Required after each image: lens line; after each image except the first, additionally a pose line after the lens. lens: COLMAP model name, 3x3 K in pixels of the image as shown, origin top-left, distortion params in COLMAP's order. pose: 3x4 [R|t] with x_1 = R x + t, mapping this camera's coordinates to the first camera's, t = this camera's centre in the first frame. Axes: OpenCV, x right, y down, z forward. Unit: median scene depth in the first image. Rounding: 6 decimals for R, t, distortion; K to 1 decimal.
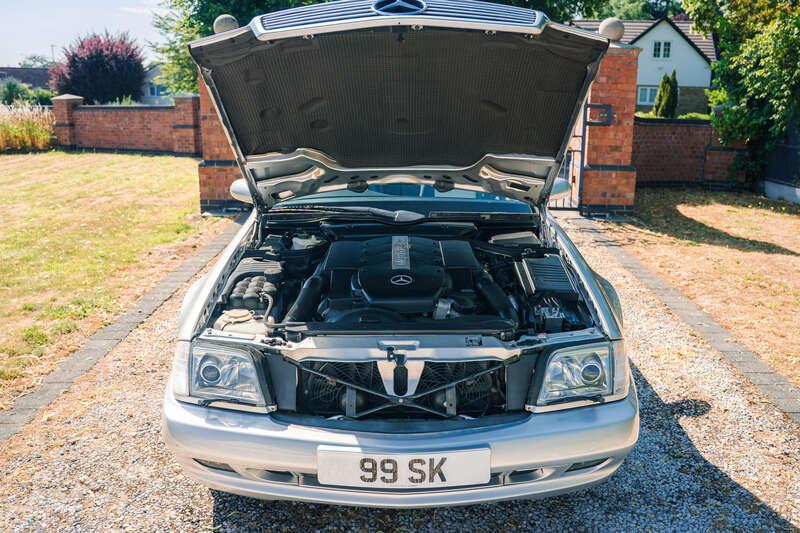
lens RADIAL K [[678.9, 0, 408.3], [0, 678.9, 269.1], [0, 0, 1]] dist [-0.154903, 0.072348]
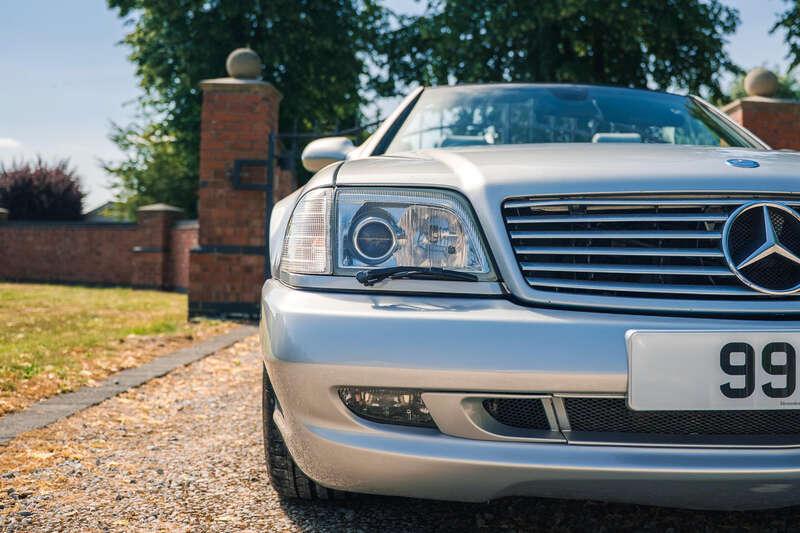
lens RADIAL K [[898.2, 0, 496.0], [0, 898.2, 248.8], [0, 0, 1]] dist [-0.127641, 0.004677]
pose [[0.996504, 0.017833, 0.081615, -0.074917], [0.005832, 0.959719, -0.280900, 0.103057], [-0.083337, 0.280394, 0.956261, 0.098021]]
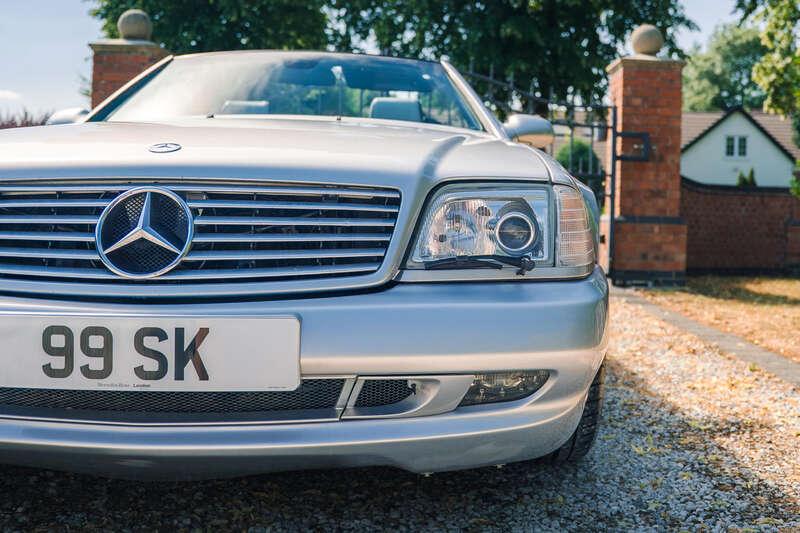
lens RADIAL K [[888.3, 0, 508.8], [0, 888.3, 244.8], [0, 0, 1]] dist [-0.188199, 0.138418]
pose [[0.995566, 0.015780, 0.092732, 0.057700], [0.006079, 0.972974, -0.230834, 0.097149], [-0.093869, 0.230374, 0.968564, 0.083689]]
